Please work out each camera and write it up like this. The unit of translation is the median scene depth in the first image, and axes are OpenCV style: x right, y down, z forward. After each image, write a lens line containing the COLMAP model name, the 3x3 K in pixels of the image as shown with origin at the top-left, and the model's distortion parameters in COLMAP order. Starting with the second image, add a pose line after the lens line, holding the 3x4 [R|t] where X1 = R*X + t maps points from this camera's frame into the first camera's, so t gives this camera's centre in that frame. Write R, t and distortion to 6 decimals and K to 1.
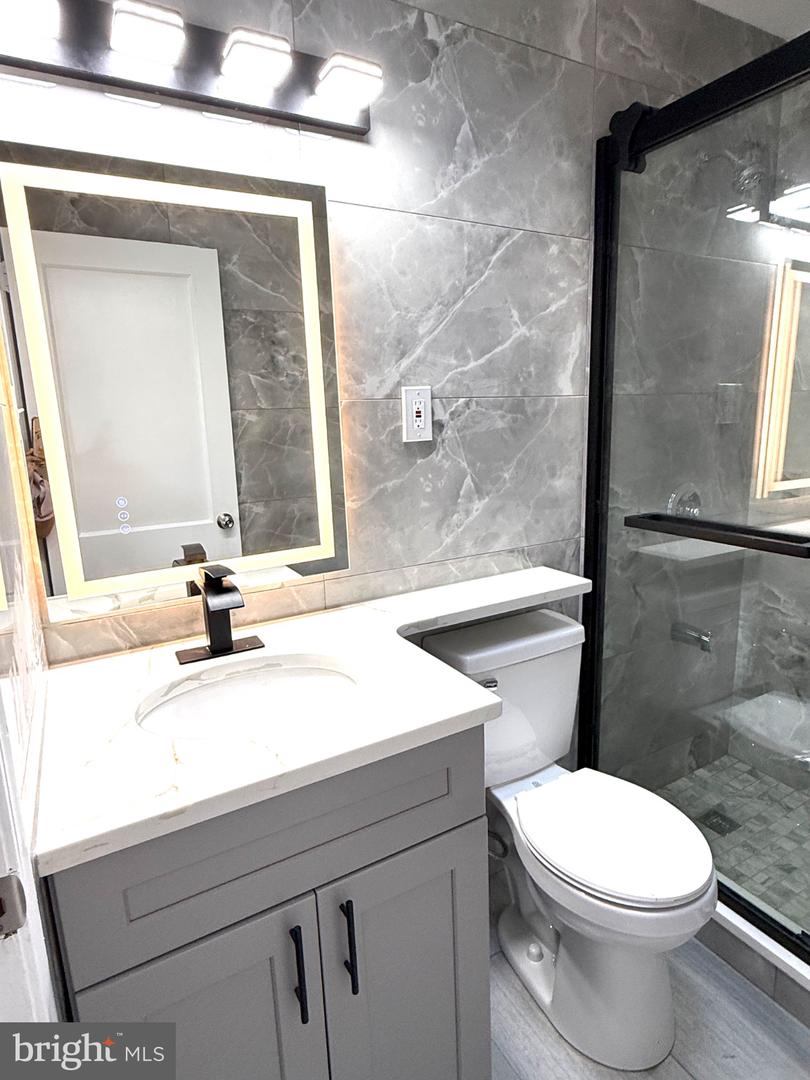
lens RADIAL K [[609.6, 0, 405.6], [0, 609.6, 539.1], [0, 0, 1]] dist [-0.001584, 0.001852]
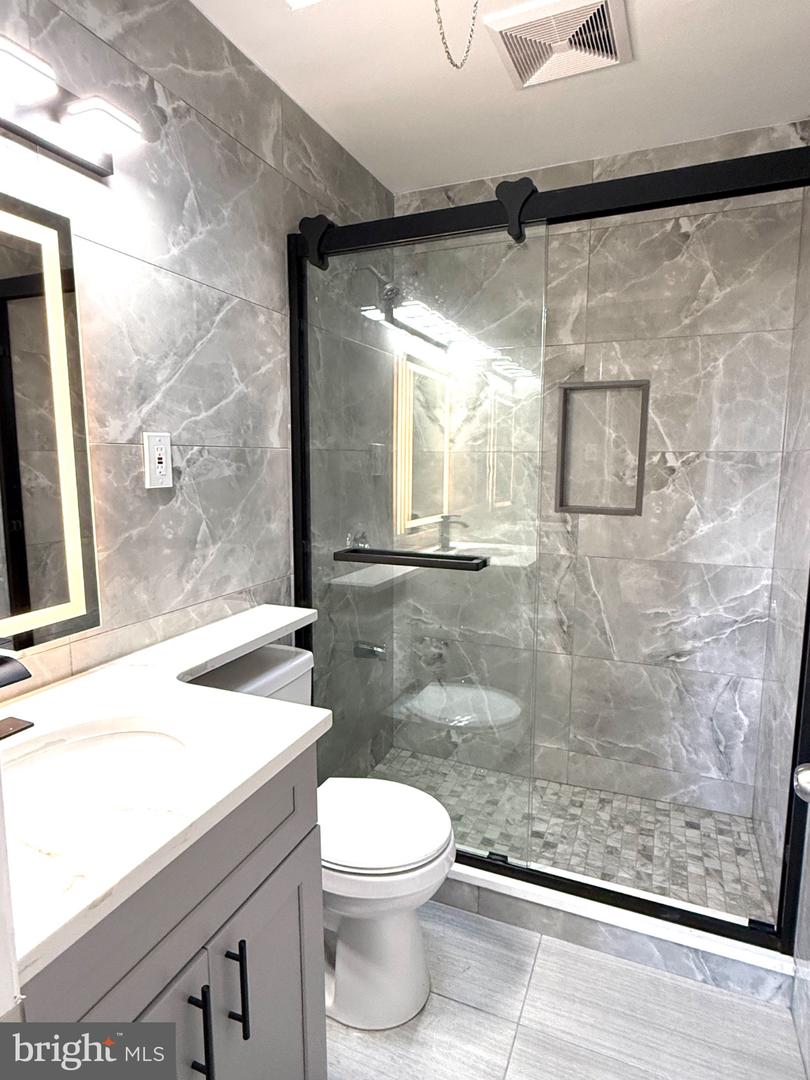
lens RADIAL K [[609.6, 0, 402.5], [0, 609.6, 541.5], [0, 0, 1]] dist [-0.001584, 0.001852]
pose [[0.791632, -0.051070, 0.608861, -0.265759], [0.099012, 0.994052, -0.045355, 0.008894], [-0.602923, 0.096190, 0.791979, -0.006433]]
